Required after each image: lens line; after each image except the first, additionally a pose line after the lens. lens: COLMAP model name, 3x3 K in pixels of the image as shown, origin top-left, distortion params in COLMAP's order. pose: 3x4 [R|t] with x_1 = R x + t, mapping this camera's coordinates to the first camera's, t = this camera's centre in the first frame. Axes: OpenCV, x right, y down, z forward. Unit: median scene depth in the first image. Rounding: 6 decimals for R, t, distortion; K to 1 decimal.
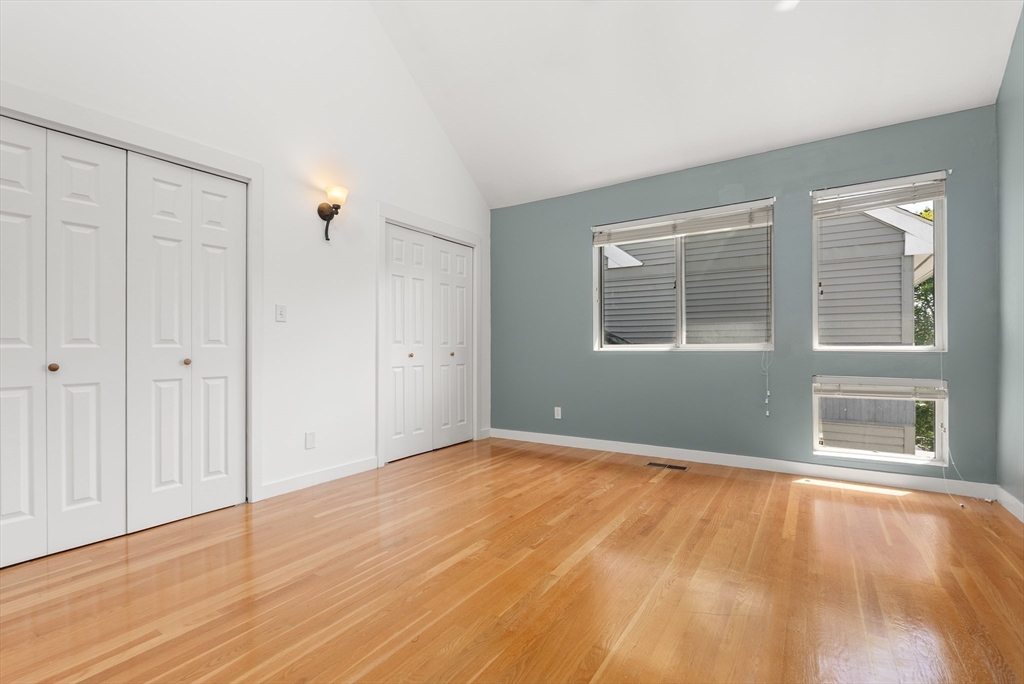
lens RADIAL K [[460.4, 0, 508.9], [0, 460.4, 335.2], [0, 0, 1]] dist [-0.000651, 0.000341]
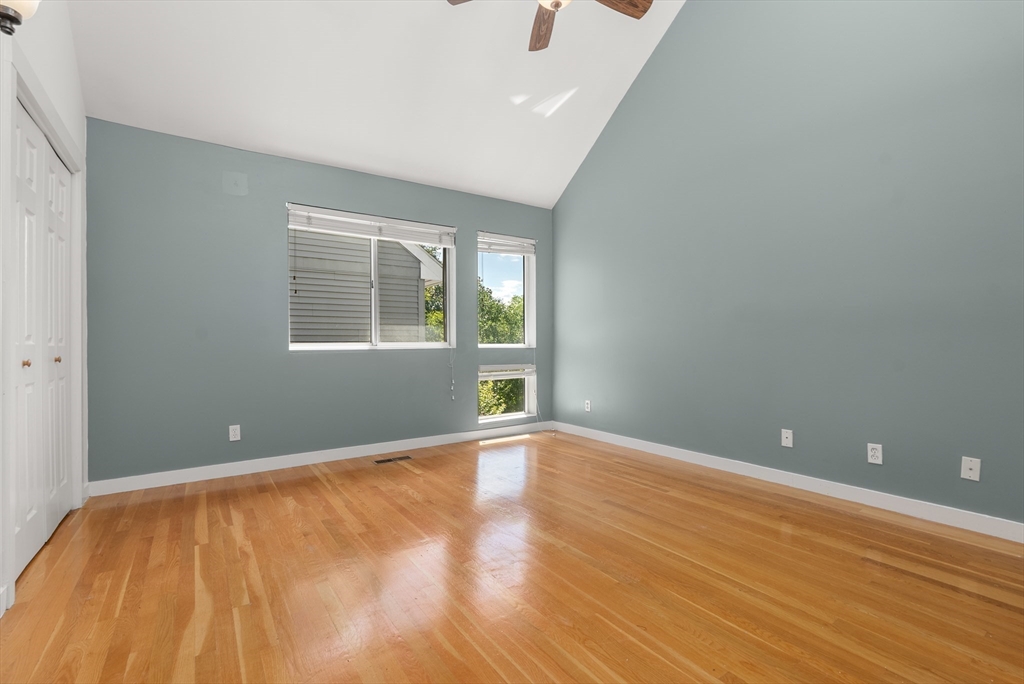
lens RADIAL K [[460.4, 0, 508.9], [0, 460.4, 335.2], [0, 0, 1]] dist [-0.000651, 0.000341]
pose [[0.381033, 0.016435, 0.924415, -0.535869], [-0.020054, 0.999754, -0.009508, 0.007660], [-0.924344, -0.014916, 0.381269, 0.372579]]
